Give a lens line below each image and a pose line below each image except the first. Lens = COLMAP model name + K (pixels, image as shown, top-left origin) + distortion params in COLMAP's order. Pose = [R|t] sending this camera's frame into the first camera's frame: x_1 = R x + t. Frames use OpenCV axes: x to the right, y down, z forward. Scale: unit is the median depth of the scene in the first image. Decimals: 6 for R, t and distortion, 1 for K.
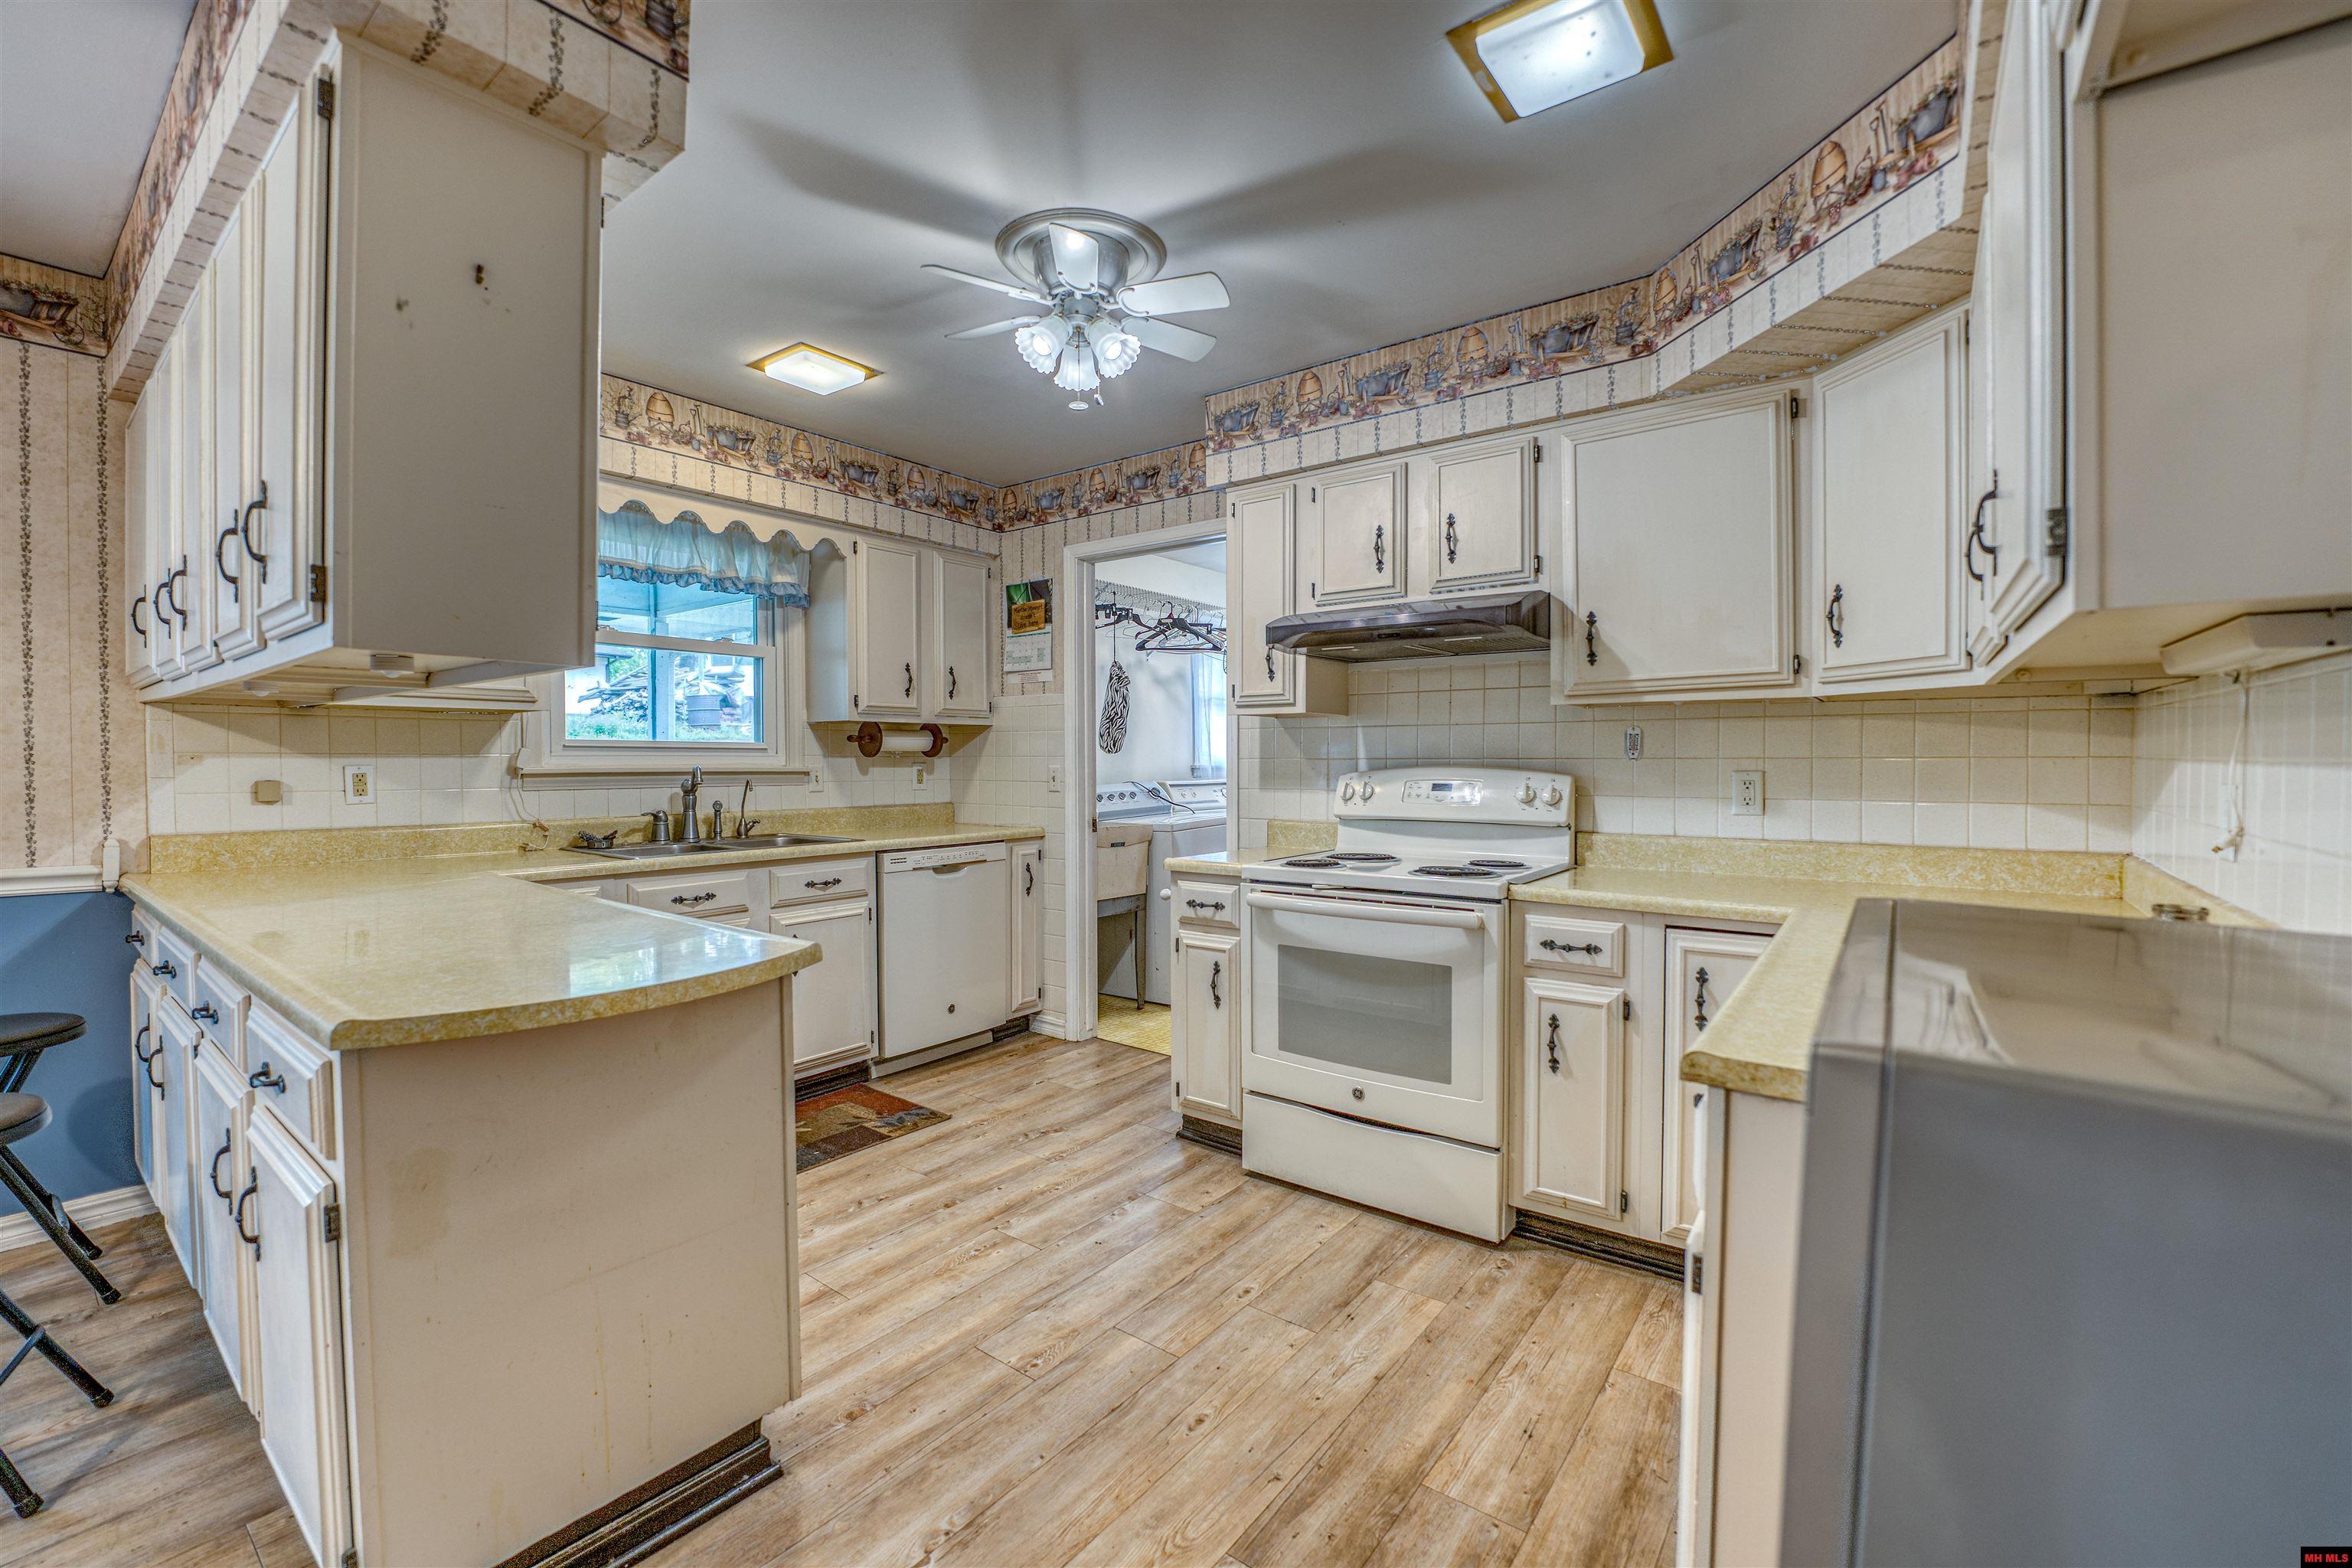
lens RADIAL K [[963.0, 0, 1176.0], [0, 963.0, 784.0], [0, 0, 1]] dist [0.012100, -0.000028]
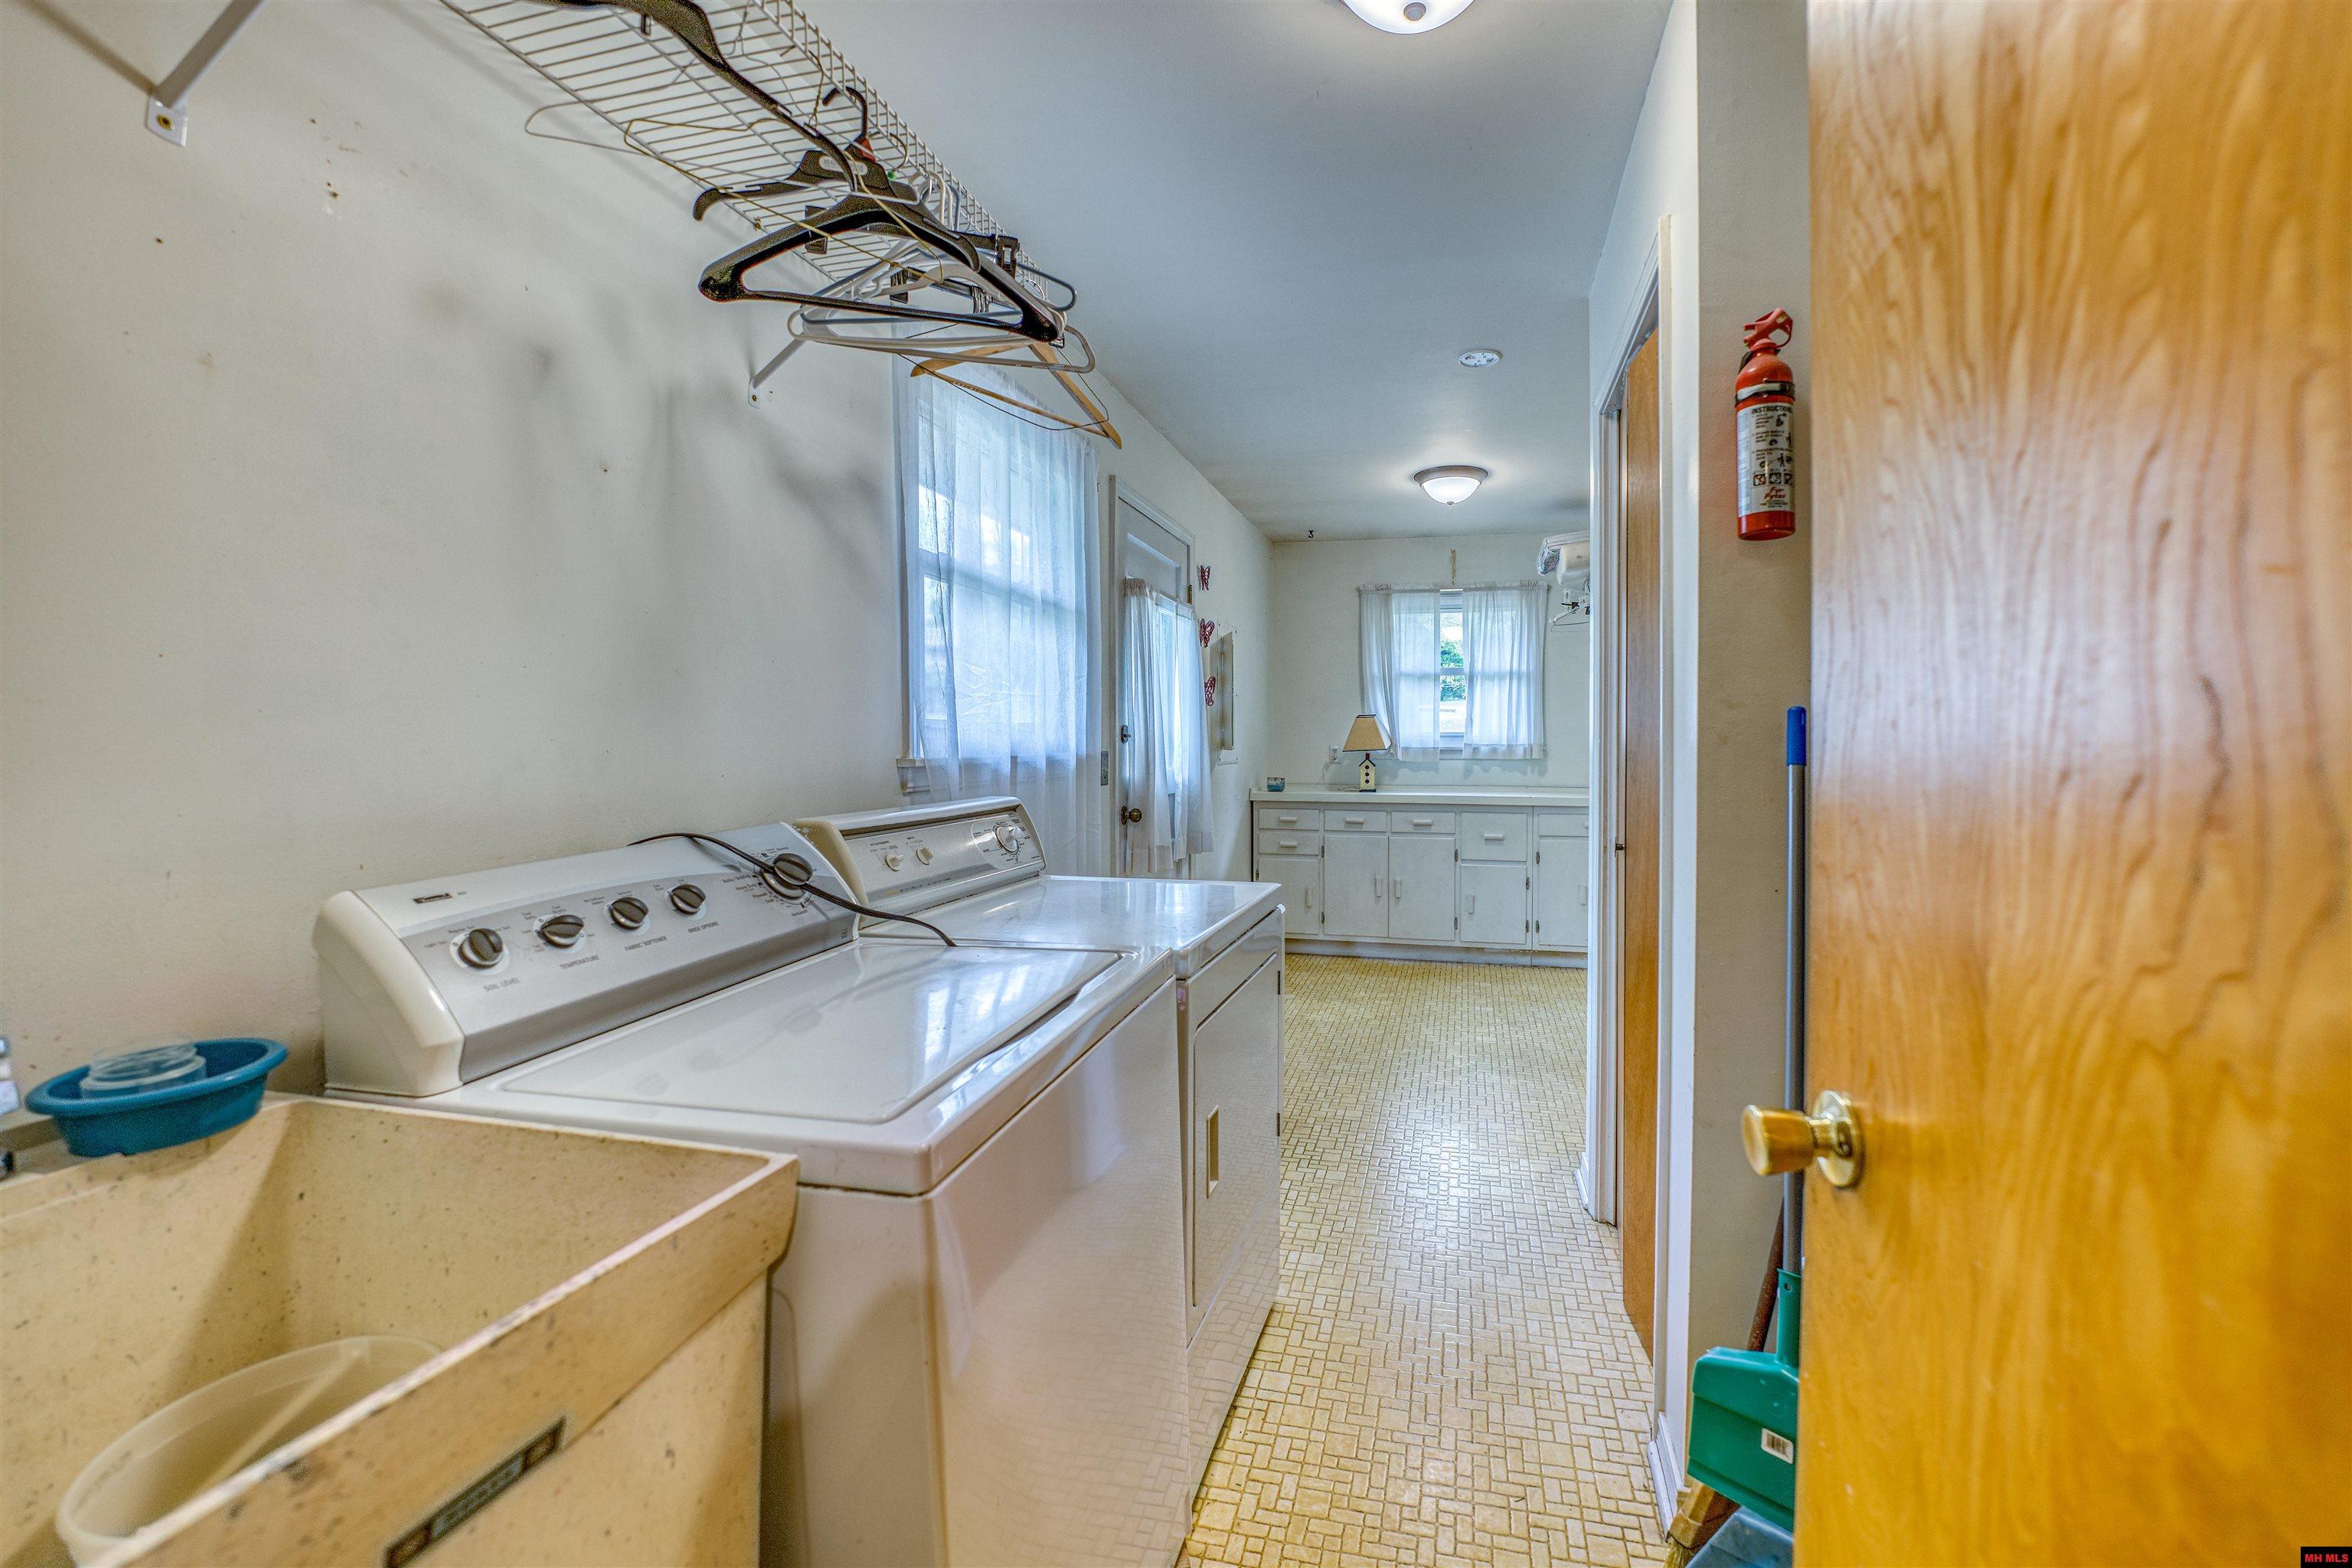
lens RADIAL K [[963.0, 0, 1176.0], [0, 963.0, 784.0], [0, 0, 1]] dist [0.012100, -0.000028]
pose [[0.928184, -0.006094, 0.372072, -0.021872], [0.004177, 0.999974, 0.005958, -0.015326], [-0.372098, -0.003976, 0.928185, 0.724838]]
